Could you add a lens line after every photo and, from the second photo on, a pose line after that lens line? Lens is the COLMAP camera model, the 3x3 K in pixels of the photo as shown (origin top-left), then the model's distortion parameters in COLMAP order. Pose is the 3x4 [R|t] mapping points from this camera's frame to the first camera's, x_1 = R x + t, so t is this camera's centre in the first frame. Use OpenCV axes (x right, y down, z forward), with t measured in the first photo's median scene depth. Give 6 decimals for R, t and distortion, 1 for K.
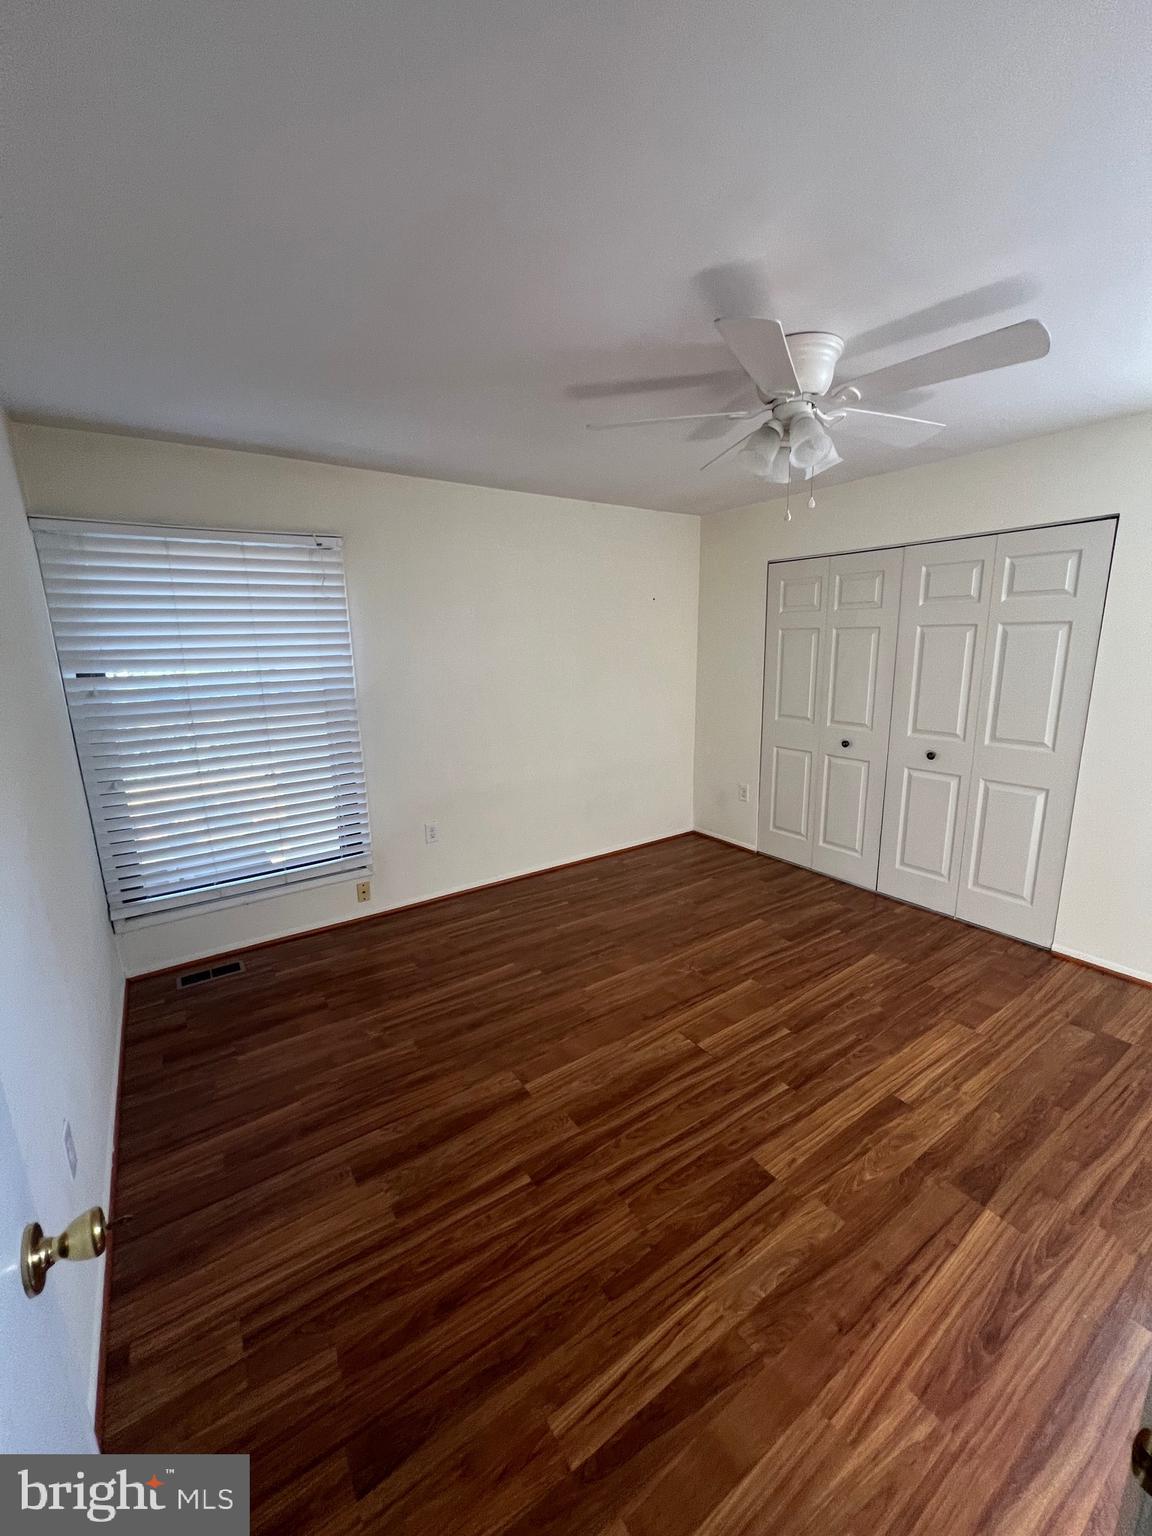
lens RADIAL K [[618.3, 0, 588.9], [0, 618.3, 762.7], [0, 0, 1]] dist [-0.001931, 0.001343]
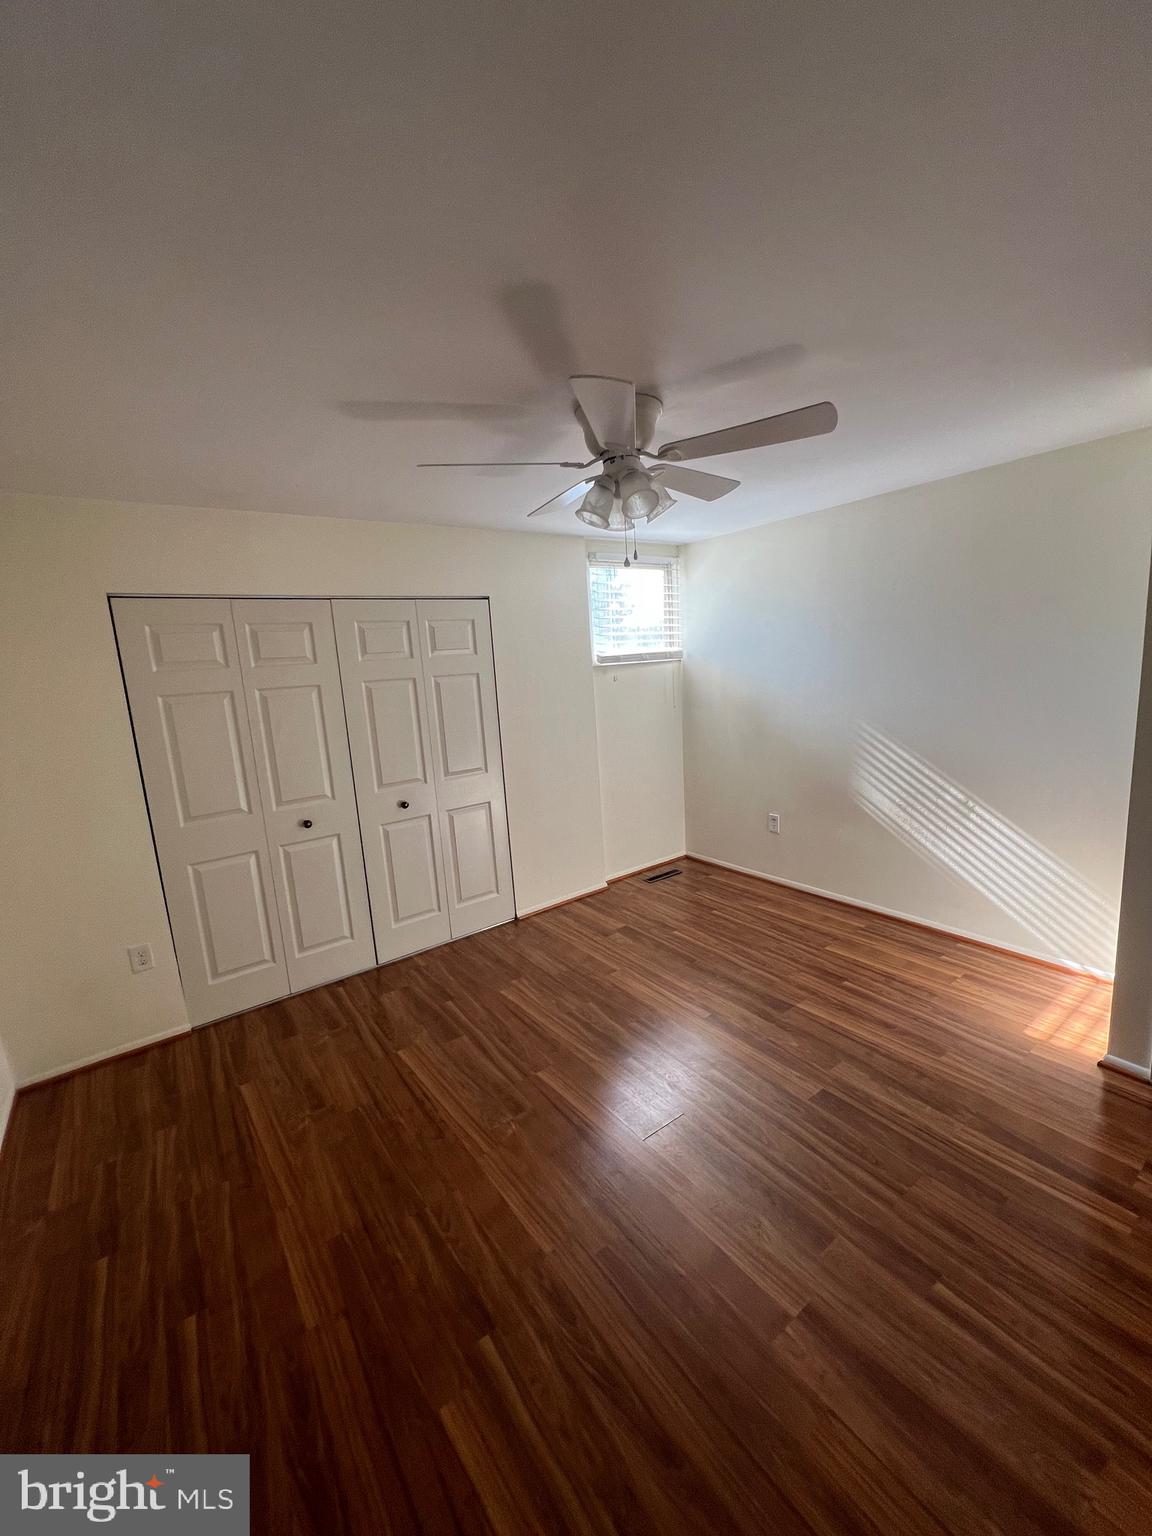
lens RADIAL K [[618.3, 0, 566.2], [0, 618.3, 766.5], [0, 0, 1]] dist [-0.001931, 0.001343]
pose [[-0.014373, -0.148151, 0.988860, -0.570834], [0.263178, 0.953531, 0.146683, -0.190617], [-0.964640, 0.262355, 0.025285, 0.879997]]
